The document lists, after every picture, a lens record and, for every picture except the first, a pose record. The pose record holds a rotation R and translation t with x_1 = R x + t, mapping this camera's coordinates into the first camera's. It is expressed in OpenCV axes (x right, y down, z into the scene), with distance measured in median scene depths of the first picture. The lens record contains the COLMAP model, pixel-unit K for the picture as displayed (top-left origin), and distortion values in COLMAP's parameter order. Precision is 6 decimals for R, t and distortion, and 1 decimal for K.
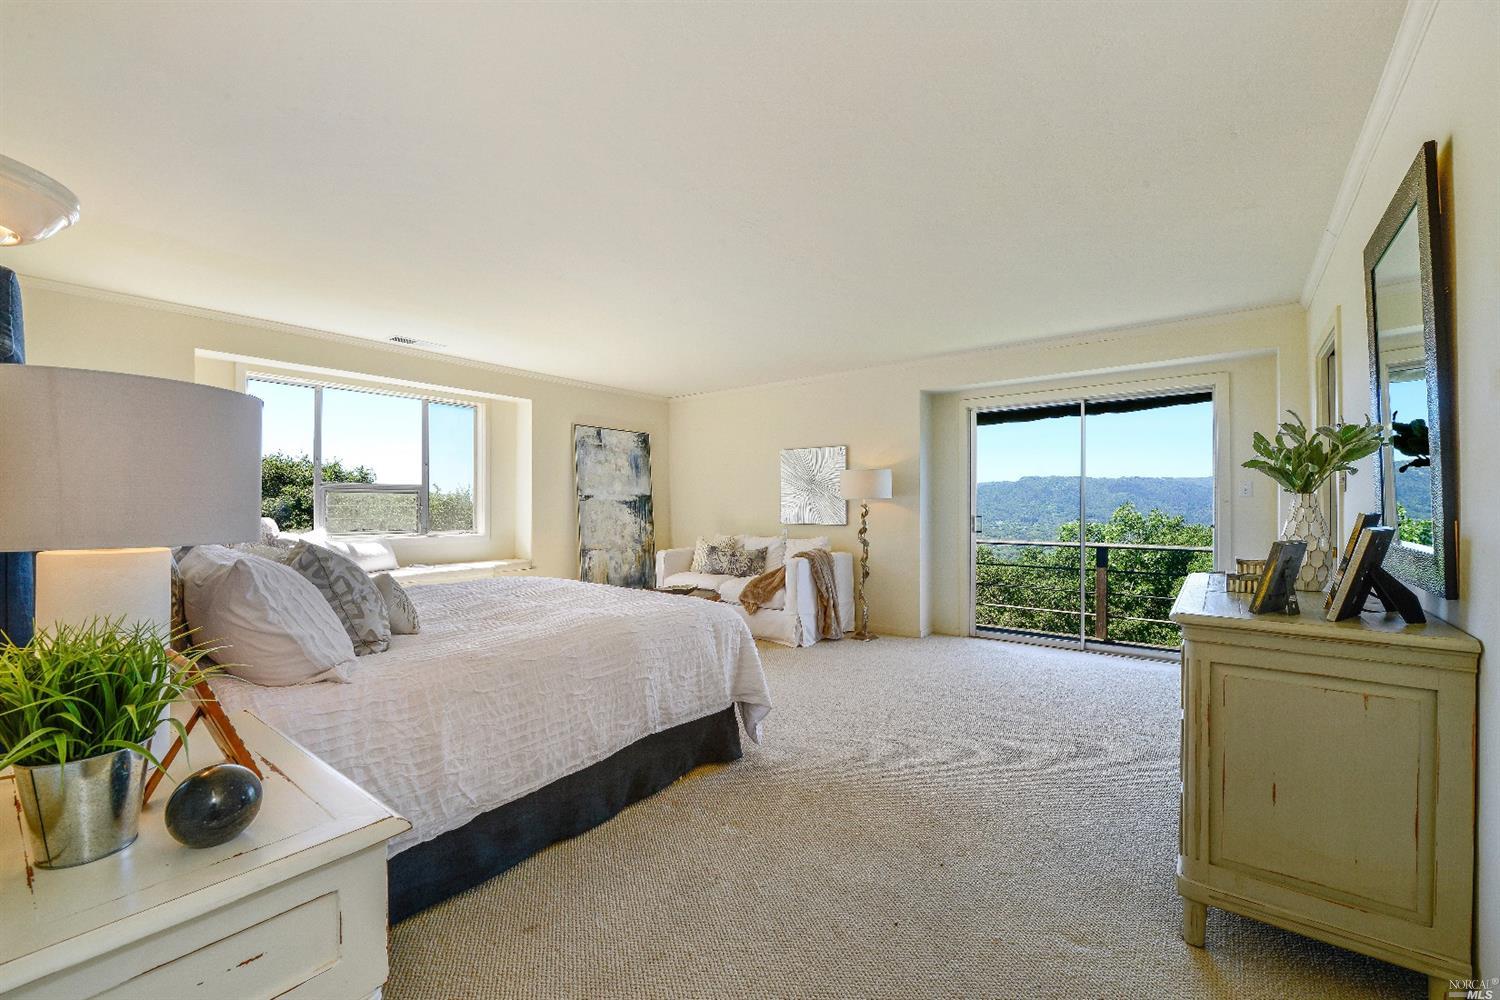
lens RADIAL K [[598.6, 0, 752.8], [0, 598.6, 506.8], [0, 0, 1]] dist [-0.001303, -0.000004]
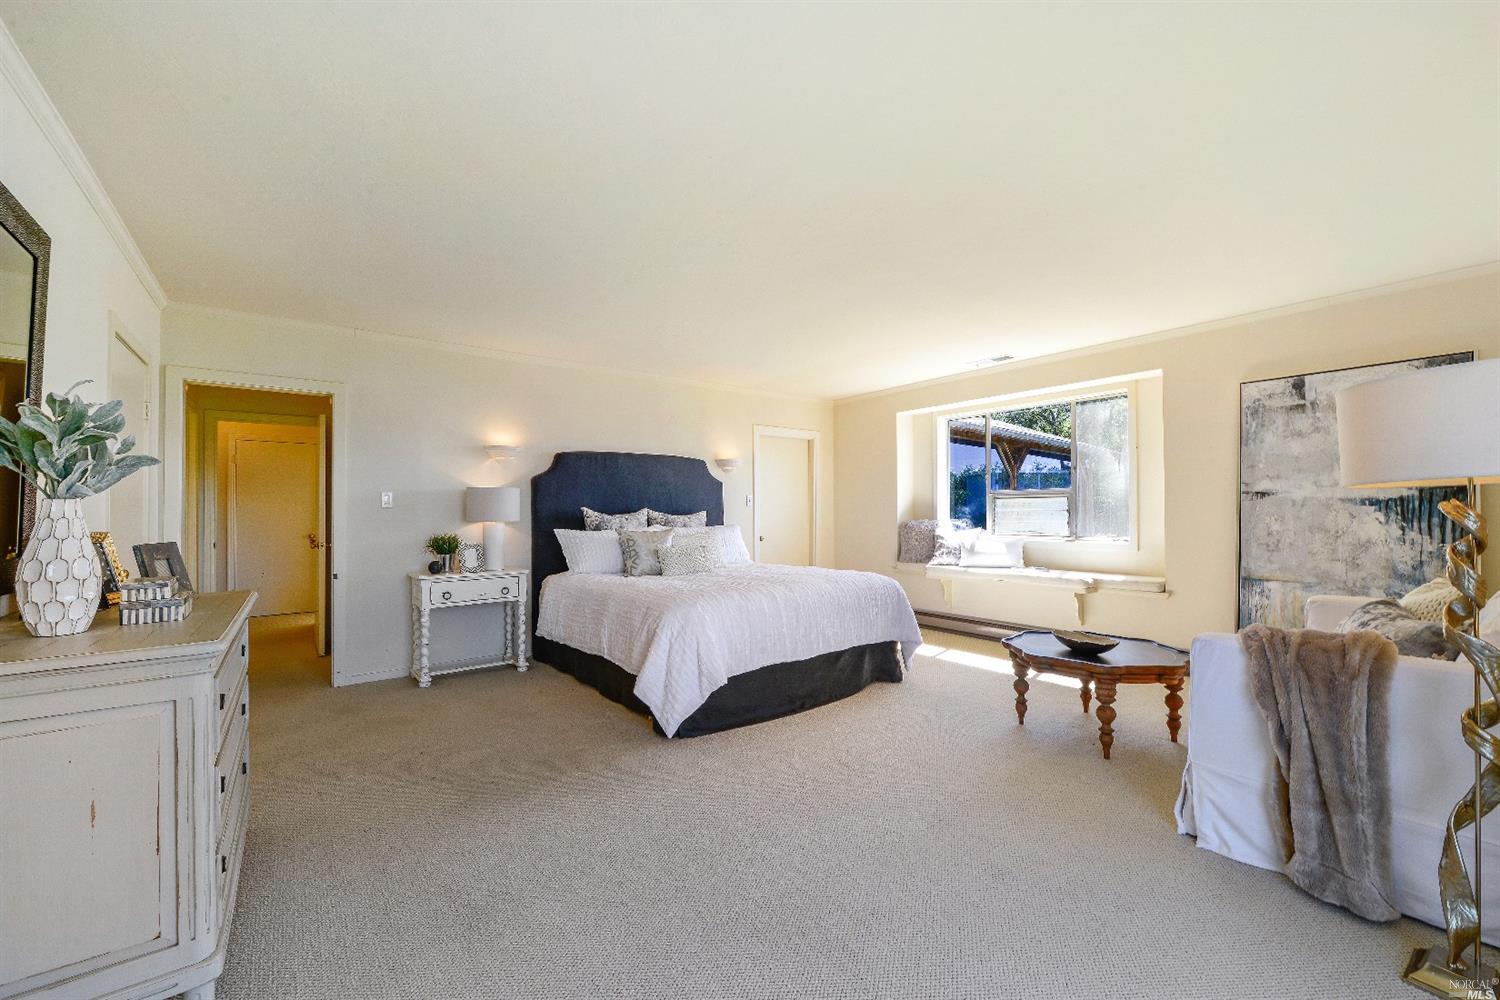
lens RADIAL K [[598.6, 0, 754.4], [0, 598.6, 503.5], [0, 0, 1]] dist [-0.001303, -0.000004]
pose [[-0.253993, -0.004600, -0.967195, 0.448969], [0.007313, 0.999951, -0.006676, -0.006296], [0.967178, -0.008769, -0.253947, 0.633453]]
